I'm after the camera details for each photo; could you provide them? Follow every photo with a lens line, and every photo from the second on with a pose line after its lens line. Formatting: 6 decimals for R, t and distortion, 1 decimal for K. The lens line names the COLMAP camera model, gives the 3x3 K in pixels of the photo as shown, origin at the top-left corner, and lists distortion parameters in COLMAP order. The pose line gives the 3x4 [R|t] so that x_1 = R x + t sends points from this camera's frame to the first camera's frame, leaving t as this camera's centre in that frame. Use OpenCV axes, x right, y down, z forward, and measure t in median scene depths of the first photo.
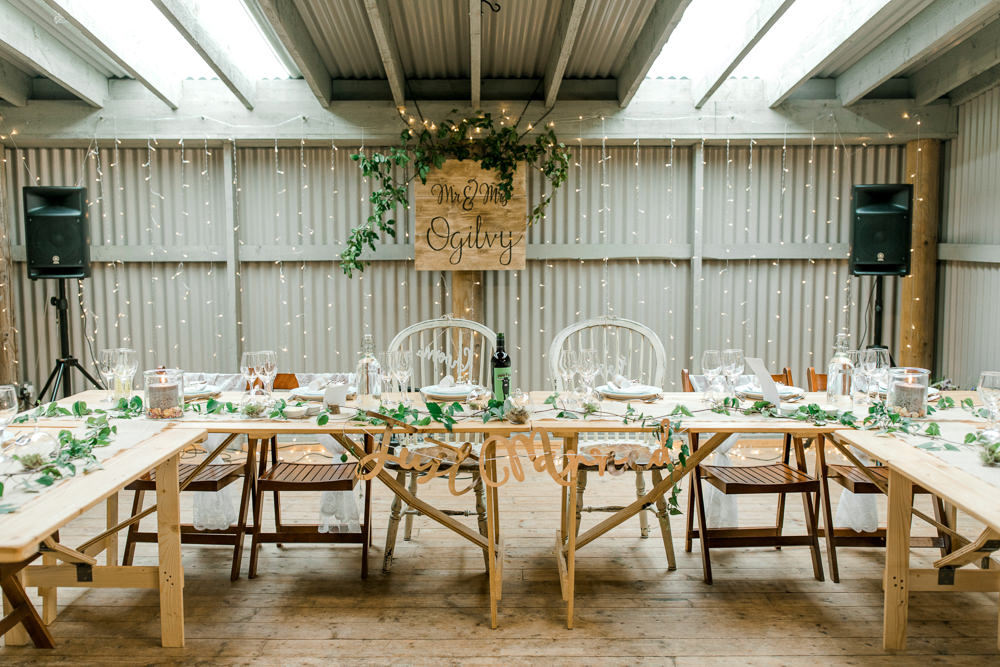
lens RADIAL K [[960.8, 0, 497.7], [0, 960.8, 338.4], [0, 0, 1]] dist [0.004539, 0.000000]
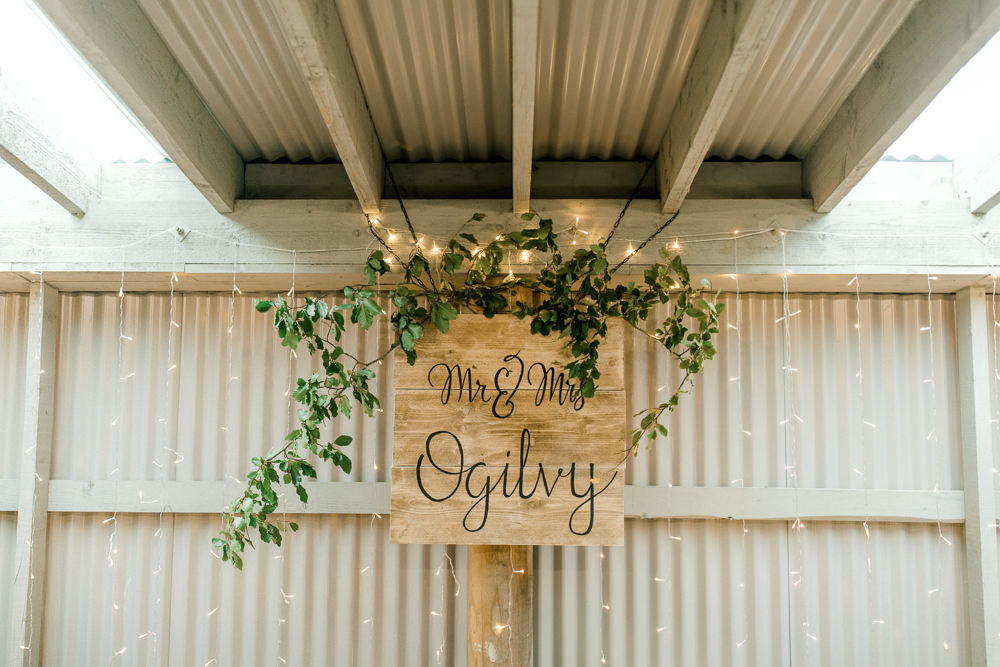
lens RADIAL K [[960.8, 0, 496.8], [0, 960.8, 334.1], [0, 0, 1]] dist [0.004539, 0.000000]
pose [[0.998963, 0.007287, -0.044935, -0.012700], [-0.016017, 0.980252, -0.197104, -0.080166], [0.042611, 0.197619, 0.979352, 0.523146]]
